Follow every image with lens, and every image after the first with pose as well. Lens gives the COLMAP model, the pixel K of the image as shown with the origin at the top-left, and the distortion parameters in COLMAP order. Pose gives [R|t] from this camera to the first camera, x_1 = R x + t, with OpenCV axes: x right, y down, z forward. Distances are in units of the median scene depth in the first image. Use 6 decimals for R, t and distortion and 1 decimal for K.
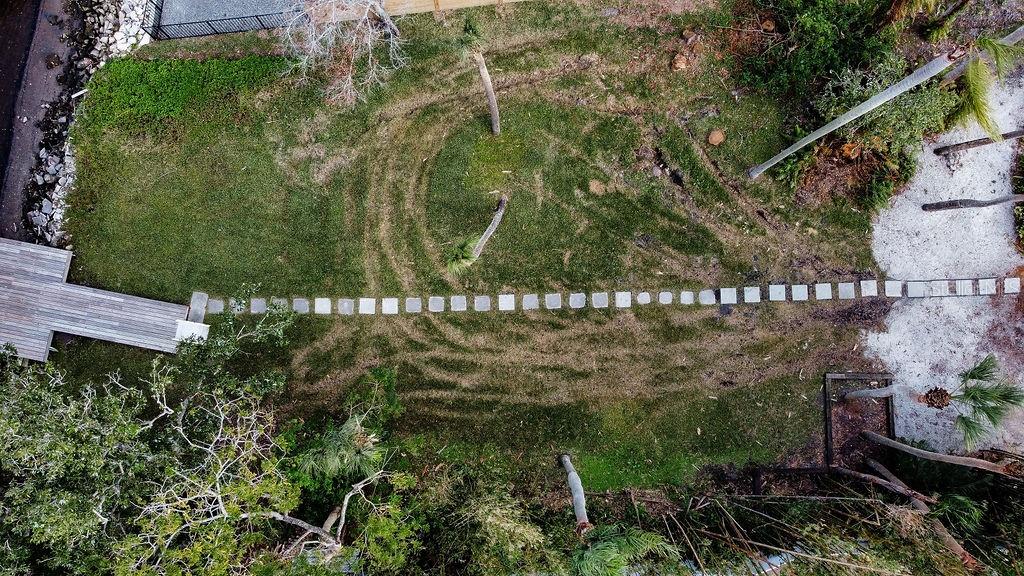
lens RADIAL K [[793.8, 0, 516.0], [0, 793.8, 274.3], [0, 0, 1]] dist [-0.005161, 0.005607]
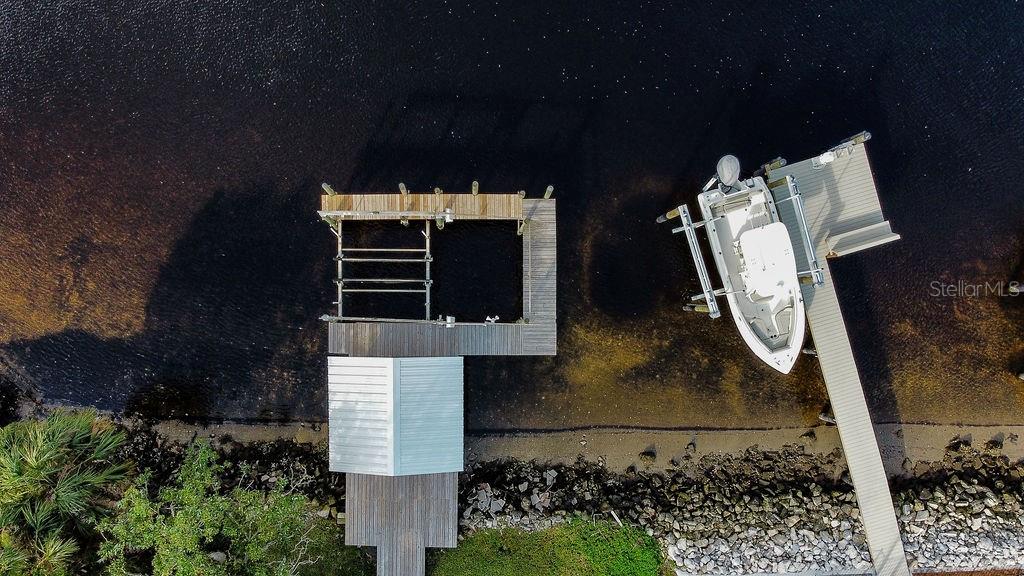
lens RADIAL K [[789.6, 0, 512.0], [0, 789.6, 288.0], [0, 0, 1]] dist [0.009887, -0.000506]
pose [[0.167059, 0.983830, 0.064574, -0.917906], [-0.982893, 0.161033, 0.089379, -0.234691], [0.077535, -0.078401, 0.993902, 0.038901]]
